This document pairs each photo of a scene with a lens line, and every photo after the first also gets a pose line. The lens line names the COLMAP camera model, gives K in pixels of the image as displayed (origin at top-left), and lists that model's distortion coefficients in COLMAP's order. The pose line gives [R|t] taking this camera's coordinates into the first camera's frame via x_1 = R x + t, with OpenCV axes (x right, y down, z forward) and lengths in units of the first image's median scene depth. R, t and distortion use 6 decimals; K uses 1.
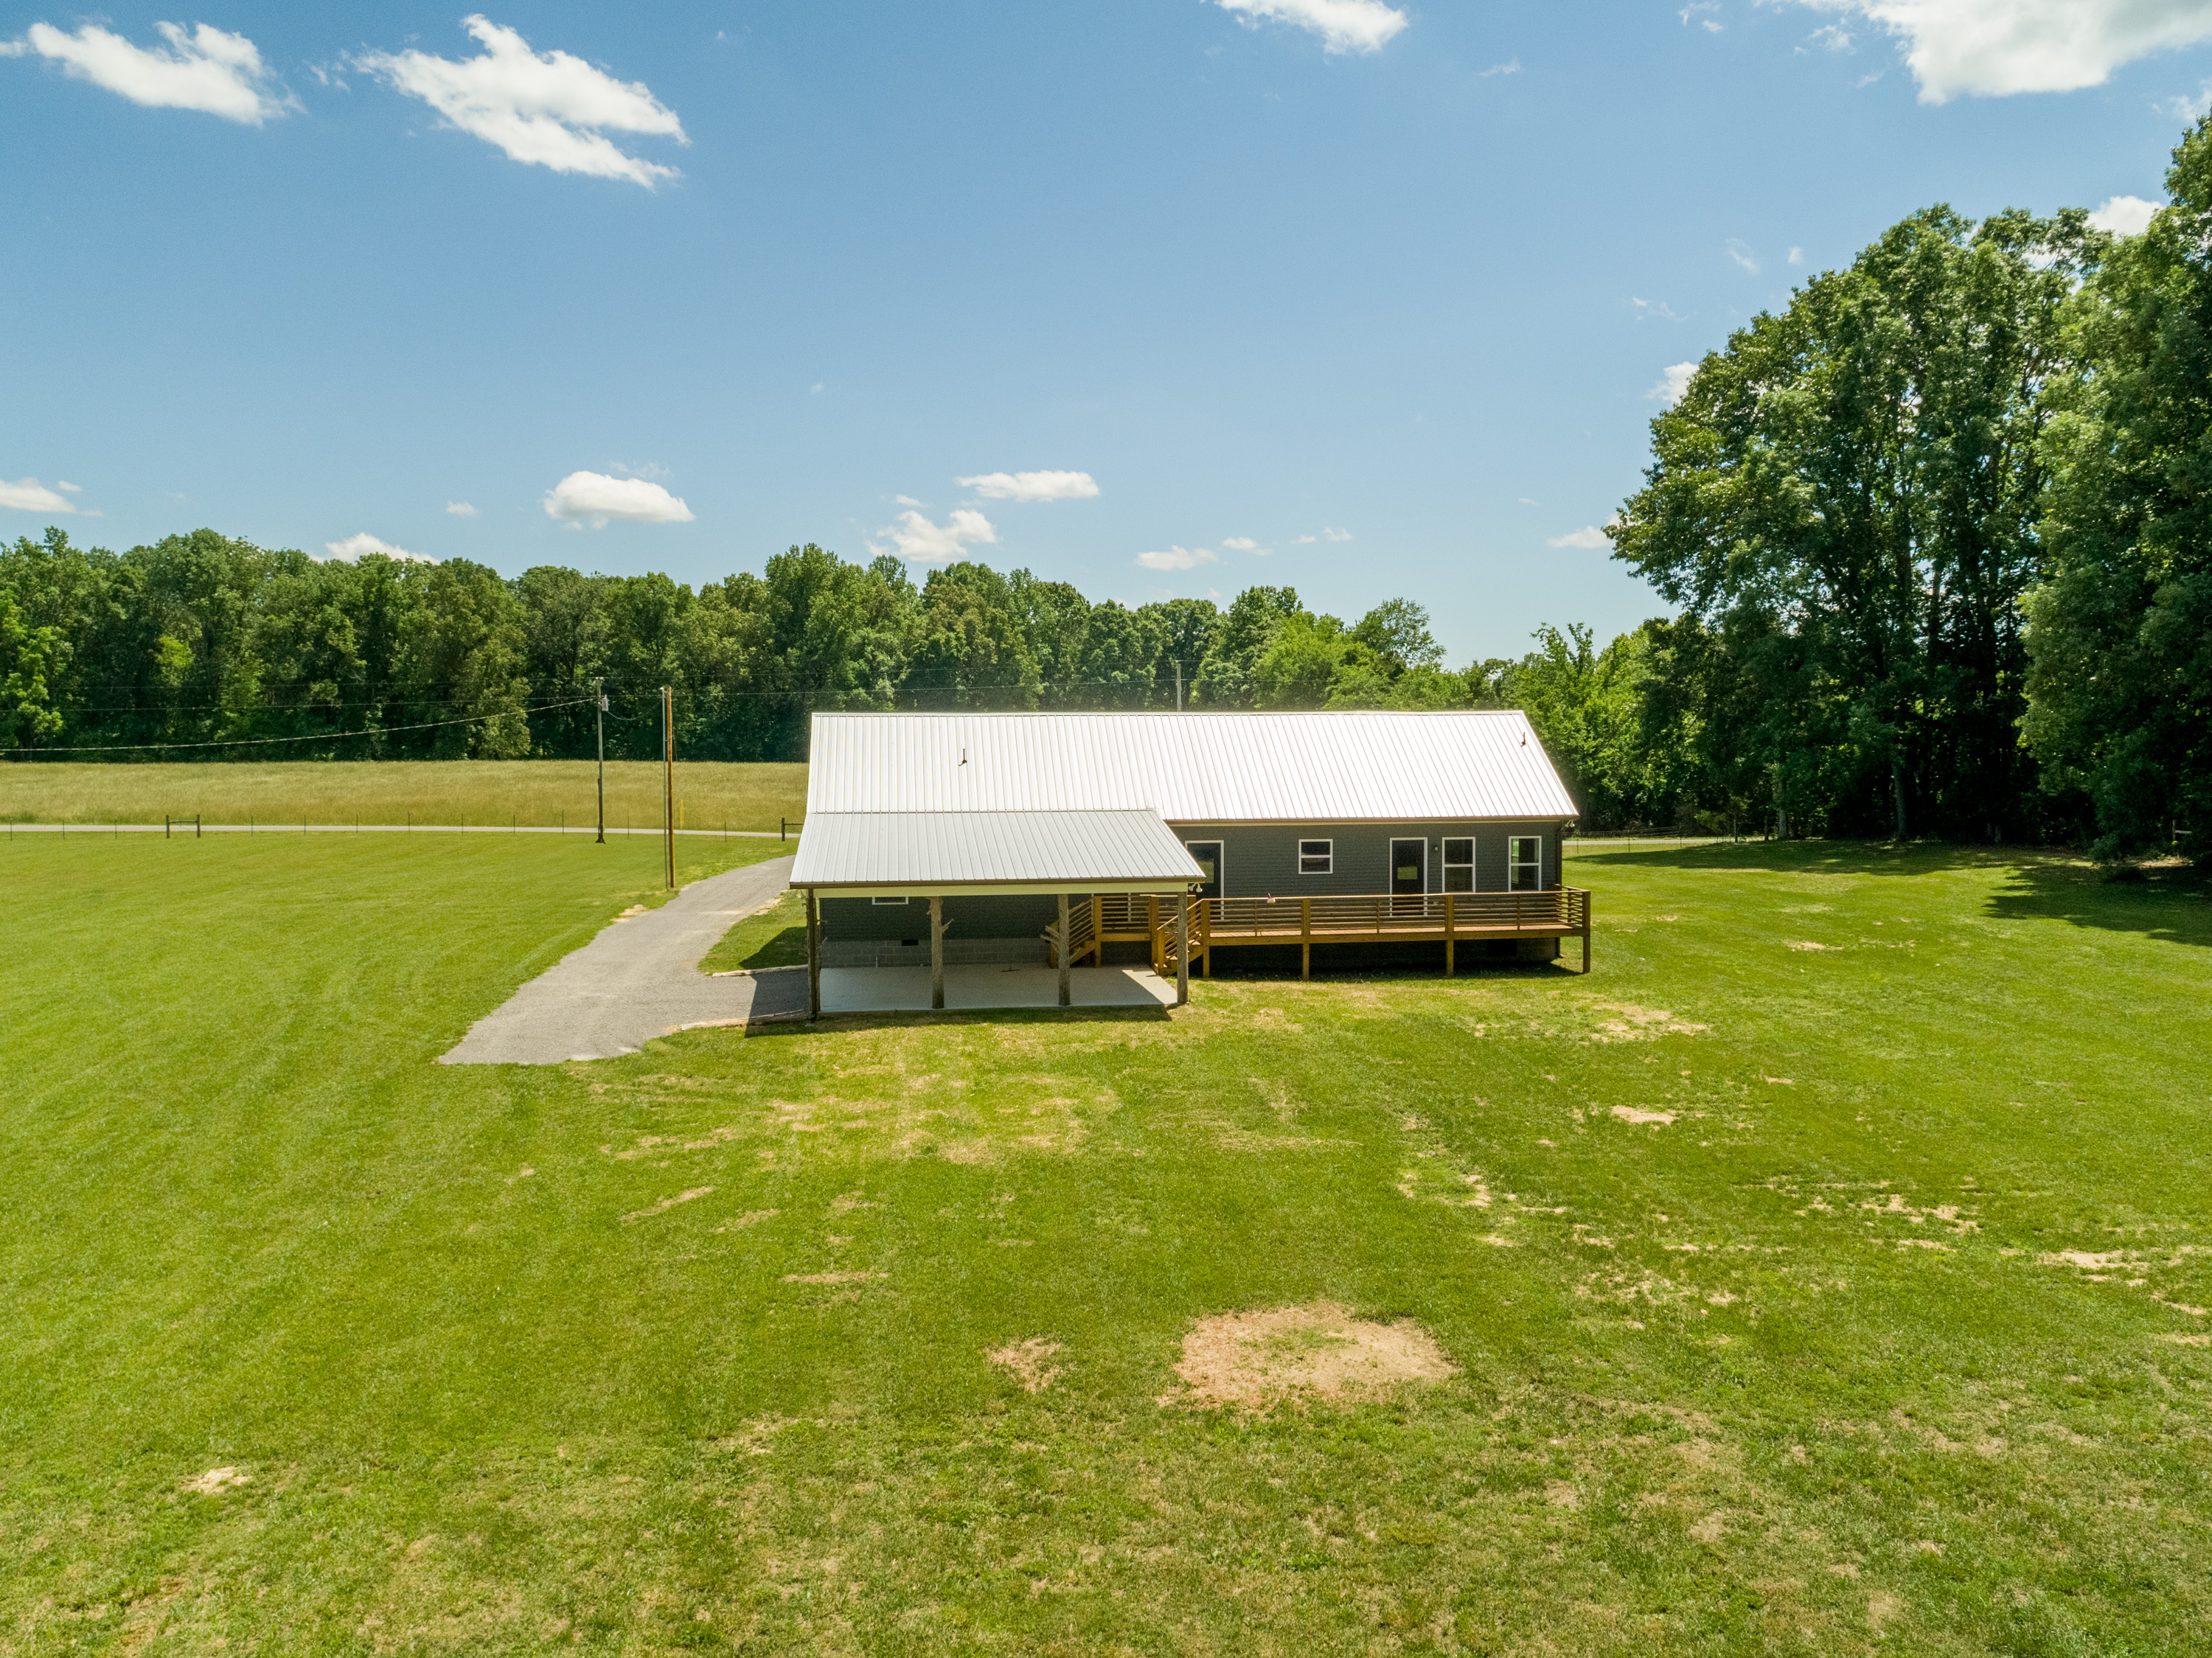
lens RADIAL K [[1553.4, 0, 1103.9], [0, 1553.4, 822.0], [0, 0, 1]] dist [-0.051721, 0.000915]
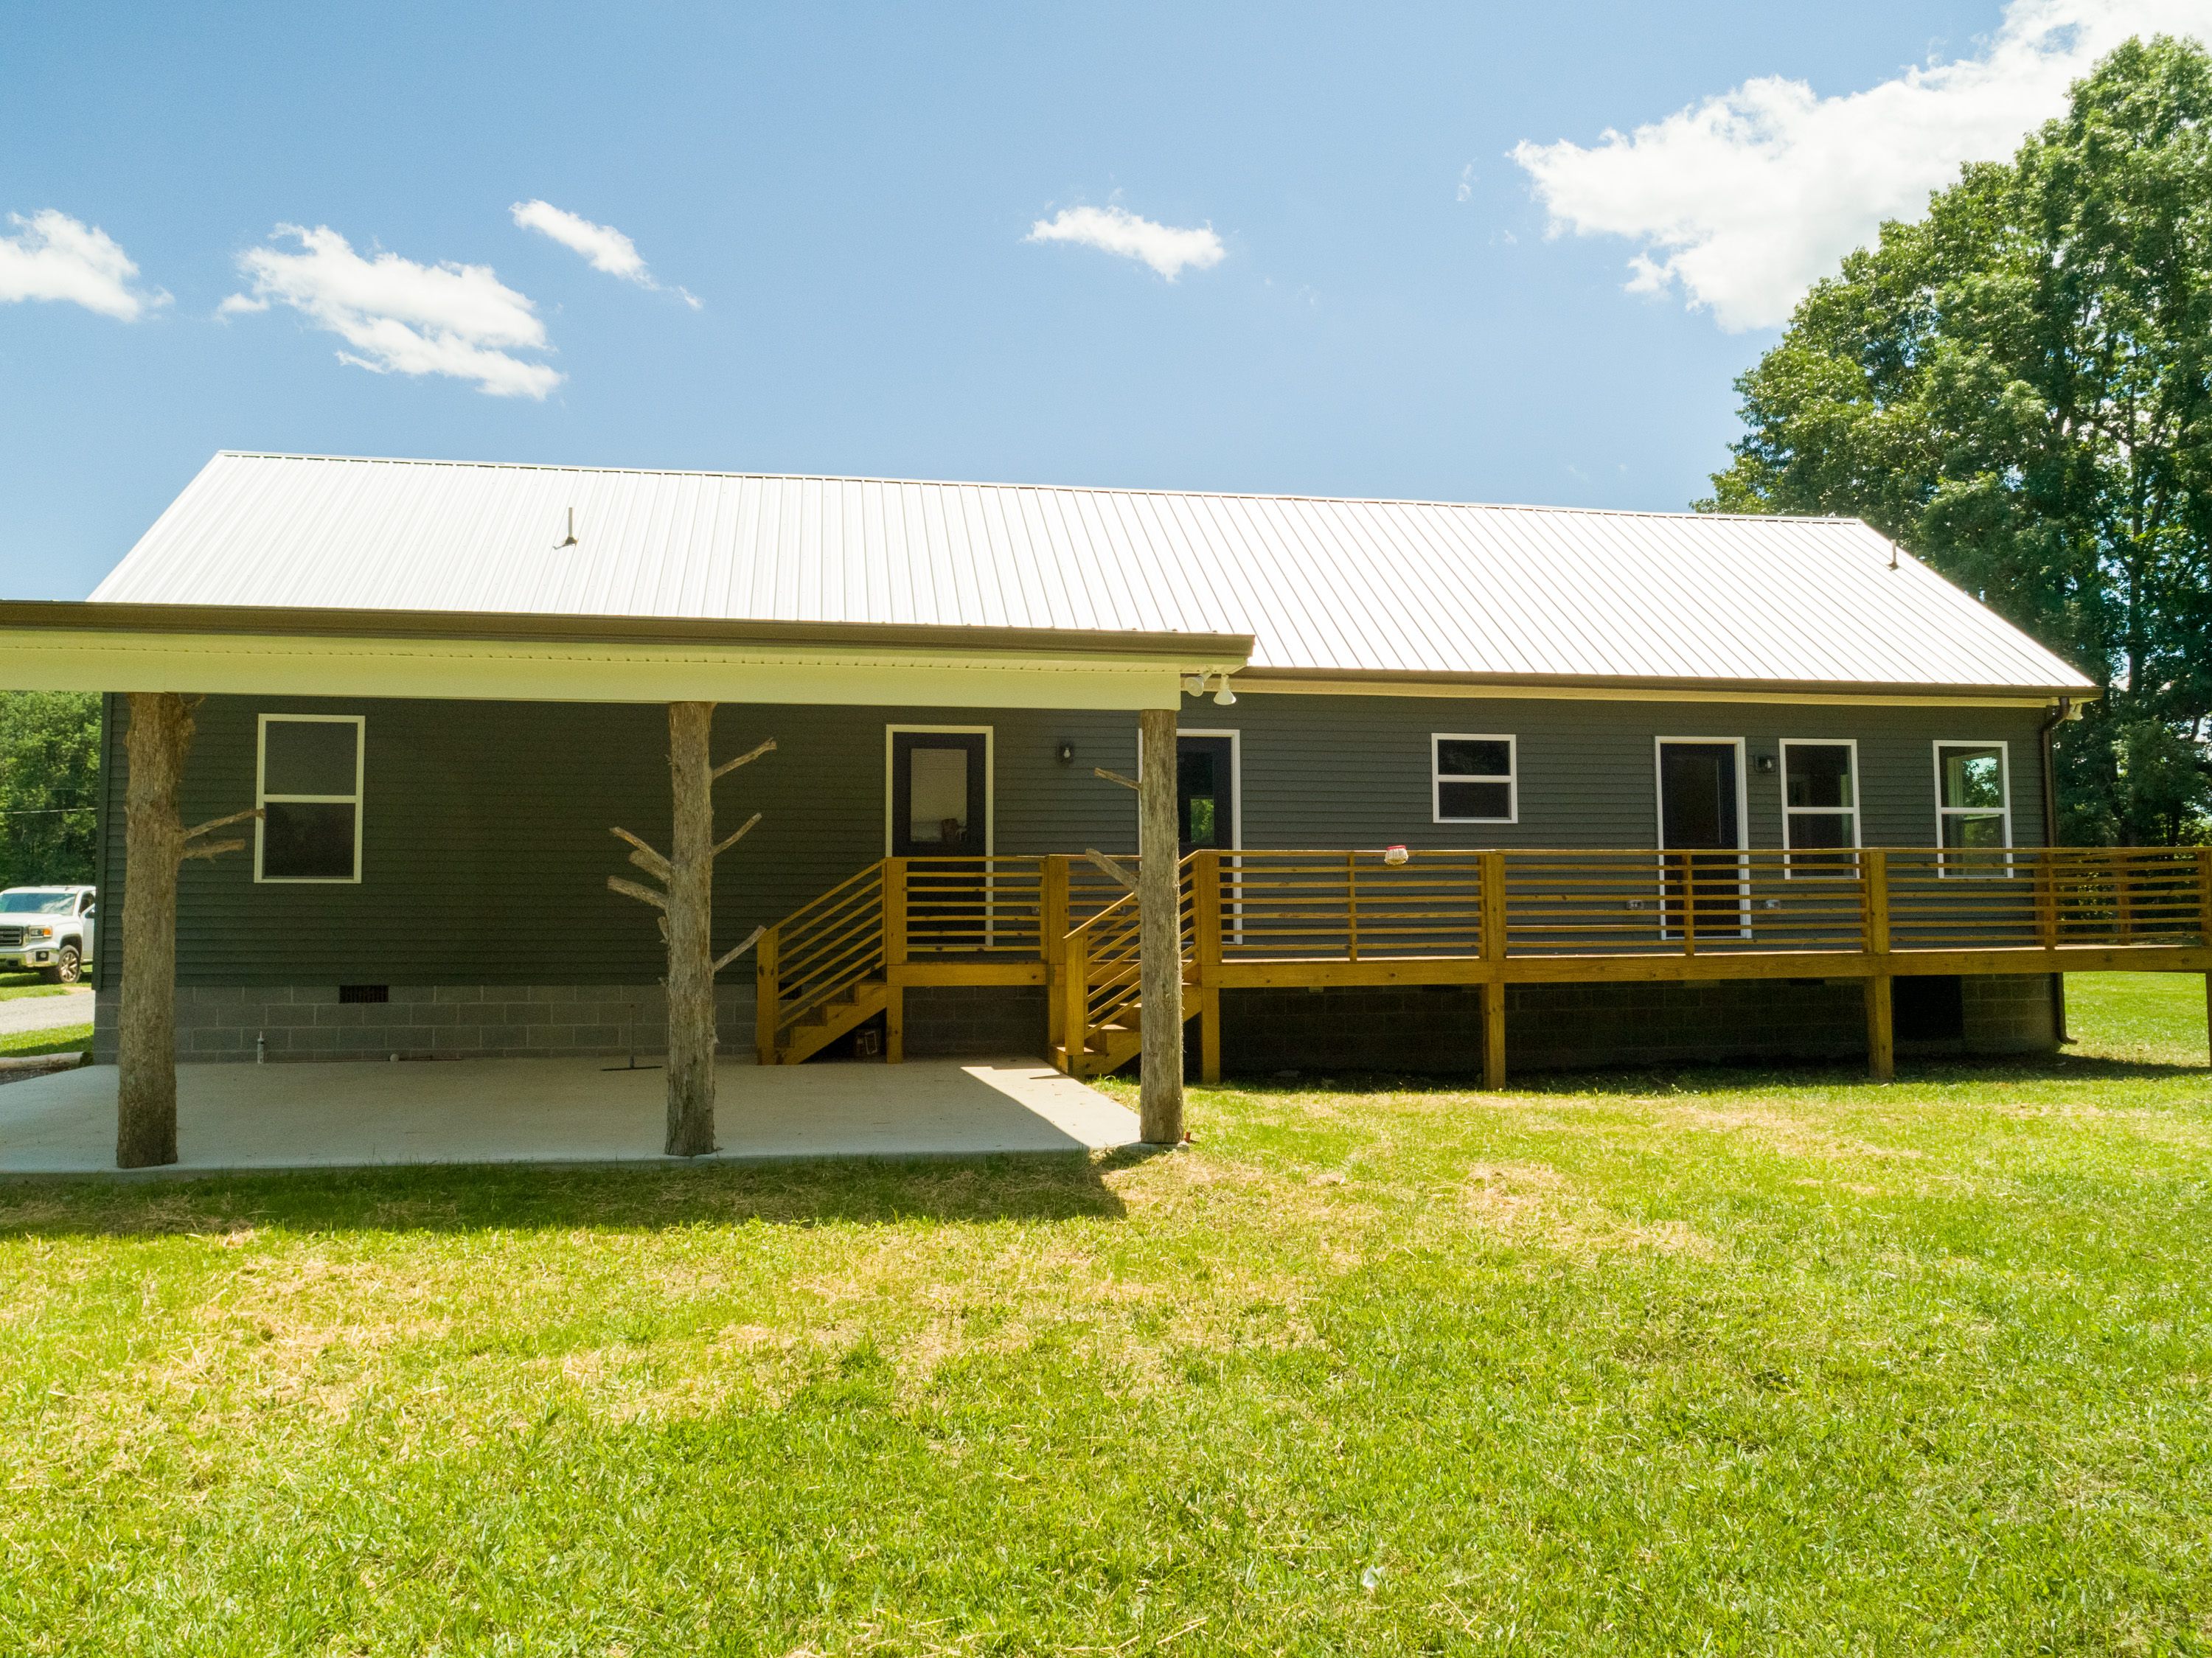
lens RADIAL K [[1553.4, 0, 1109.0], [0, 1553.4, 832.4], [0, 0, 1]] dist [-0.051721, 0.000915]
pose [[0.998140, 0.004558, 0.060790, 0.022911], [0.002555, 0.993198, -0.116407, 0.083519], [-0.060907, 0.116346, 0.991339, 0.650407]]
